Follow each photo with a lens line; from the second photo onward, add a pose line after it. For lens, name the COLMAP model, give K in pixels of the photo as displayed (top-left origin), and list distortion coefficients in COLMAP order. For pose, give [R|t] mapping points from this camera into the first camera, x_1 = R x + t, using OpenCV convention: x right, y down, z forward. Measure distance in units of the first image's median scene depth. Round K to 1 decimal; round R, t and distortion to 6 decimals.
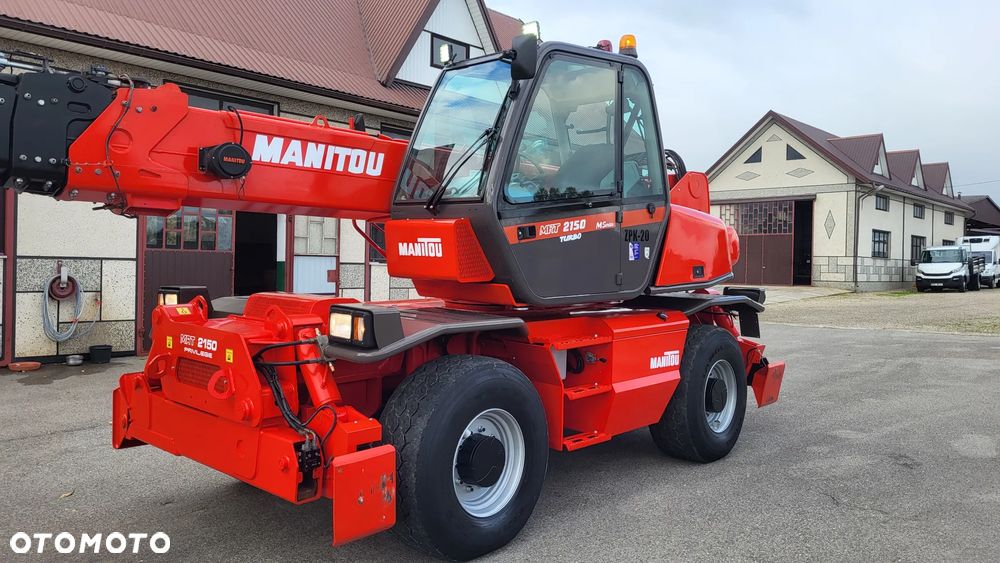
lens RADIAL K [[750.4, 0, 495.9], [0, 750.4, 278.9], [0, 0, 1]] dist [0.041972, -0.008089]
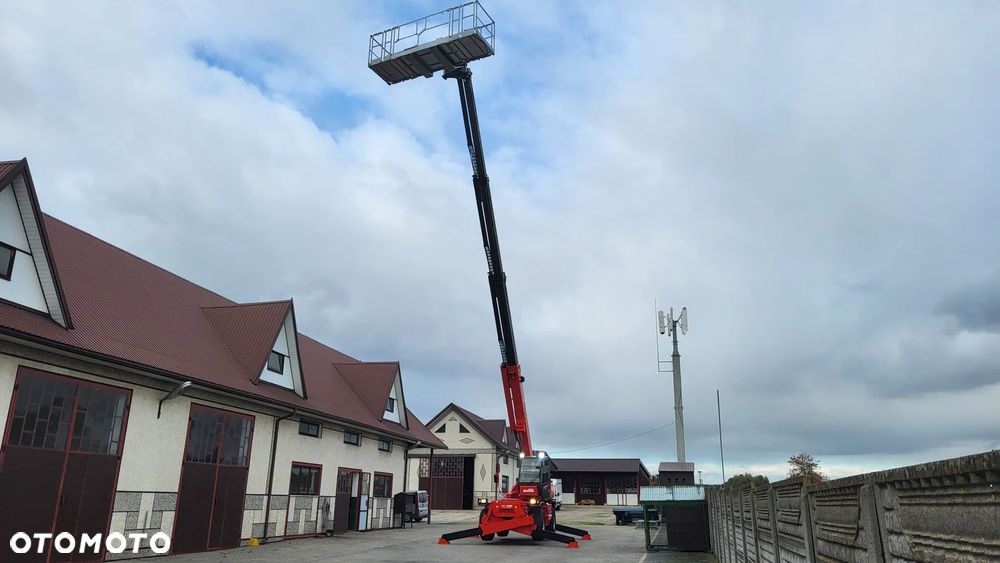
lens RADIAL K [[743.5, 0, 500.0], [0, 743.5, 281.5], [0, 0, 1]] dist [0.042981, -0.001501]
pose [[0.854947, 0.142438, 0.498776, -0.436334], [0.009754, 0.956975, -0.290007, 0.005874], [-0.518624, 0.252805, 0.816773, -0.524152]]
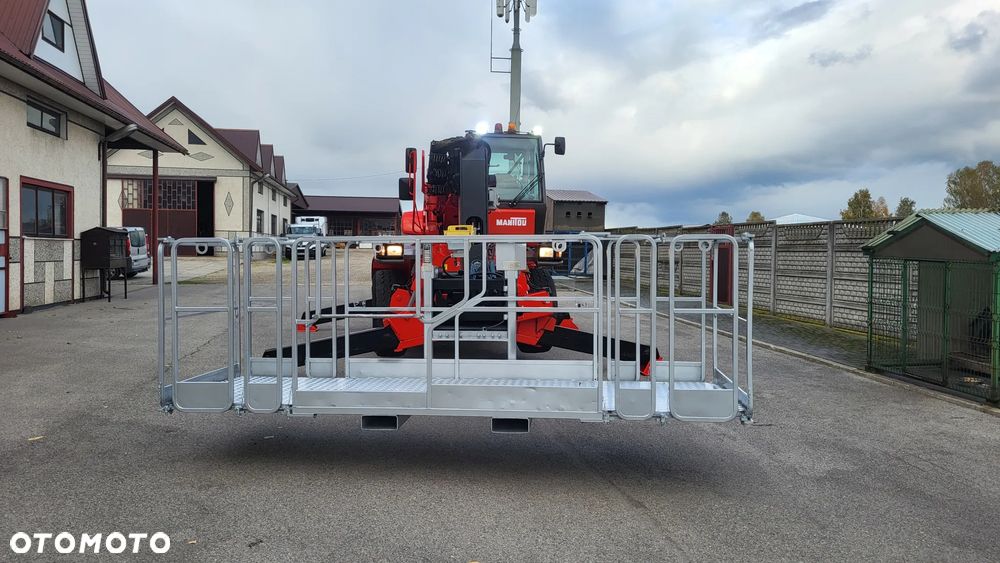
lens RADIAL K [[750.4, 0, 495.9], [0, 750.4, 278.9], [0, 0, 1]] dist [0.041972, -0.008089]
pose [[0.613283, -0.038284, 0.788935, -0.229081], [0.008529, 0.999087, 0.041852, -0.000846], [-0.789817, -0.018938, 0.613050, -0.046929]]
